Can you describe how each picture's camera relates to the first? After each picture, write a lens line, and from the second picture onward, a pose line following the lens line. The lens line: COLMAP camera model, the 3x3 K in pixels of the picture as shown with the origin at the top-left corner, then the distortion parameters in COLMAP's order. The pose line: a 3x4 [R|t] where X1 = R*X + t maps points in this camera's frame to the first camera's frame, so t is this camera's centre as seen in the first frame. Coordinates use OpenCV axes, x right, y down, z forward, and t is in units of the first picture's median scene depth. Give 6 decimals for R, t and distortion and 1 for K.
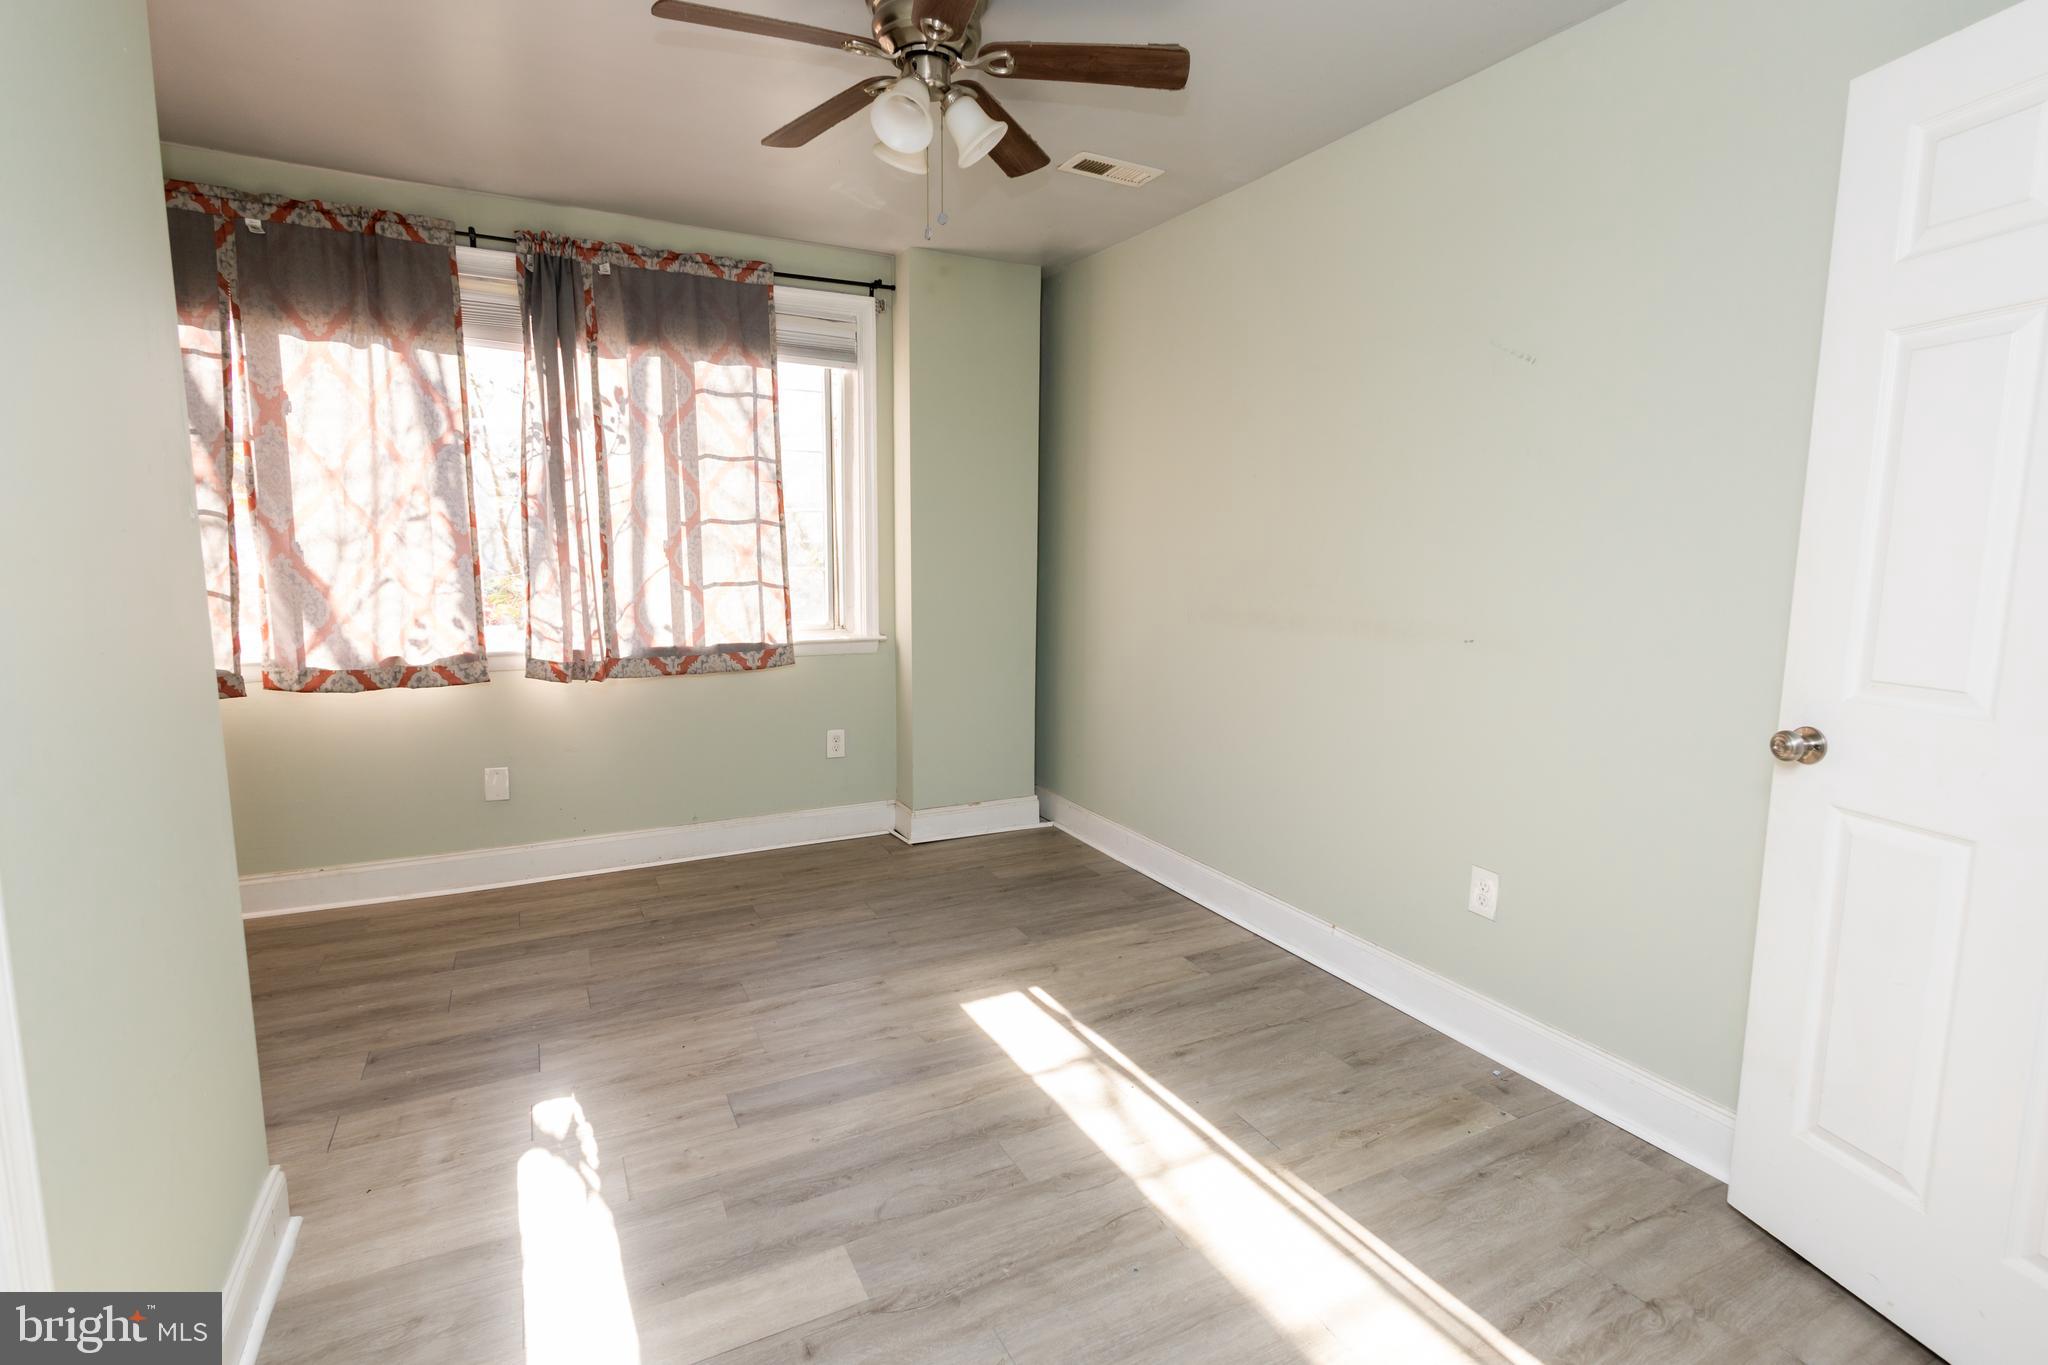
lens RADIAL K [[993.5, 0, 1024.0], [0, 993.5, 682.5], [0, 0, 1]] dist [0.002453, -0.000443]
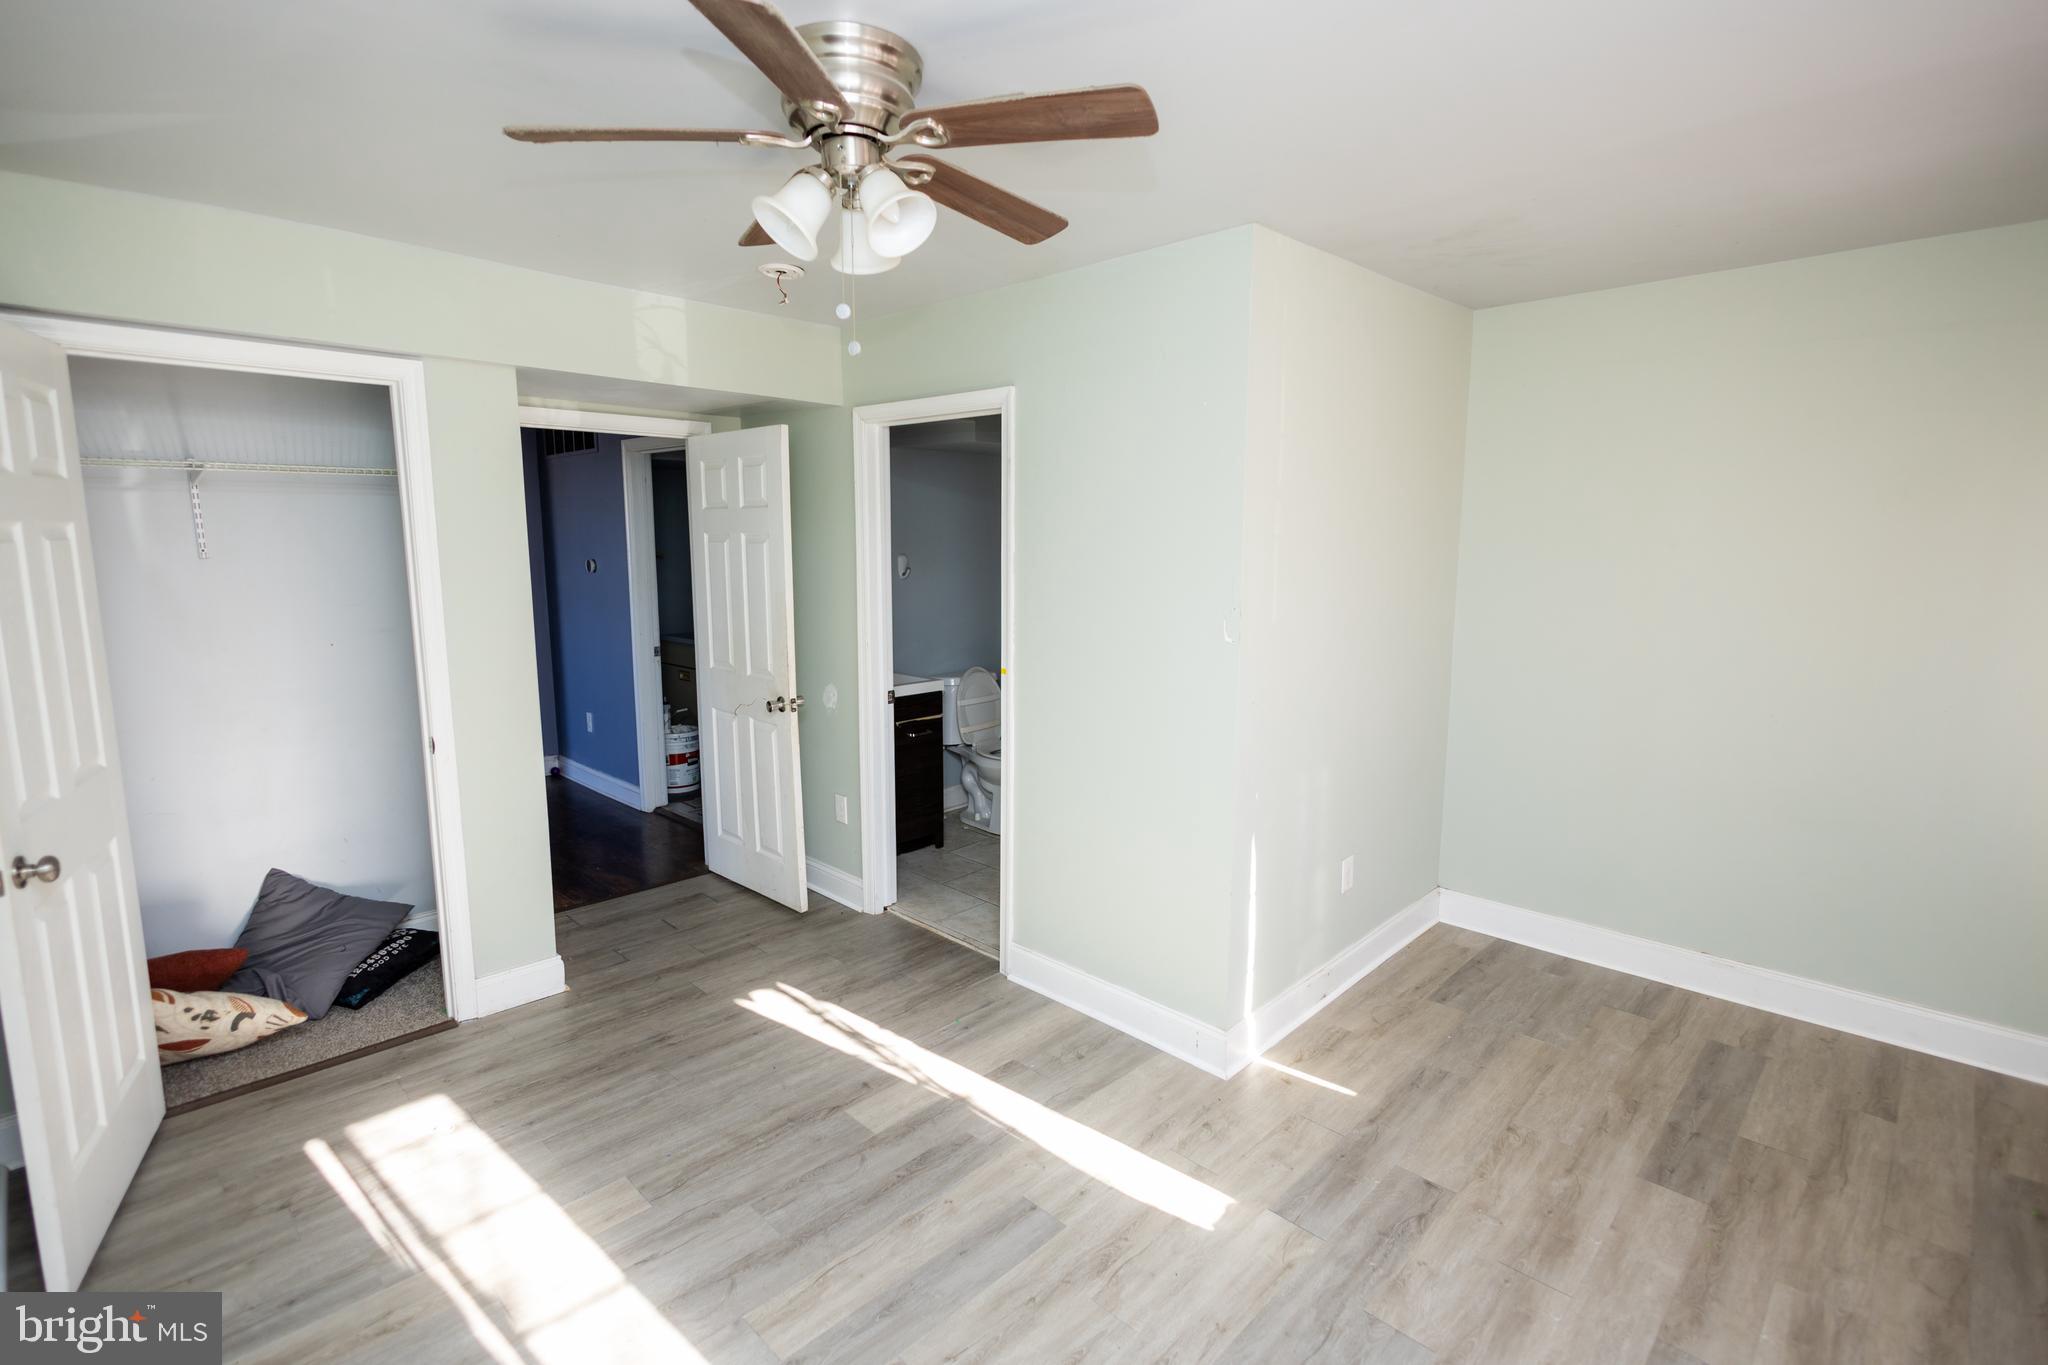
lens RADIAL K [[993.5, 0, 1024.0], [0, 993.5, 682.5], [0, 0, 1]] dist [0.002453, -0.000443]
pose [[-0.950611, 0.034177, -0.308496, 0.037909], [-0.051993, 0.962341, 0.266827, -0.437557], [0.305998, 0.269688, -0.913035, 2.025719]]
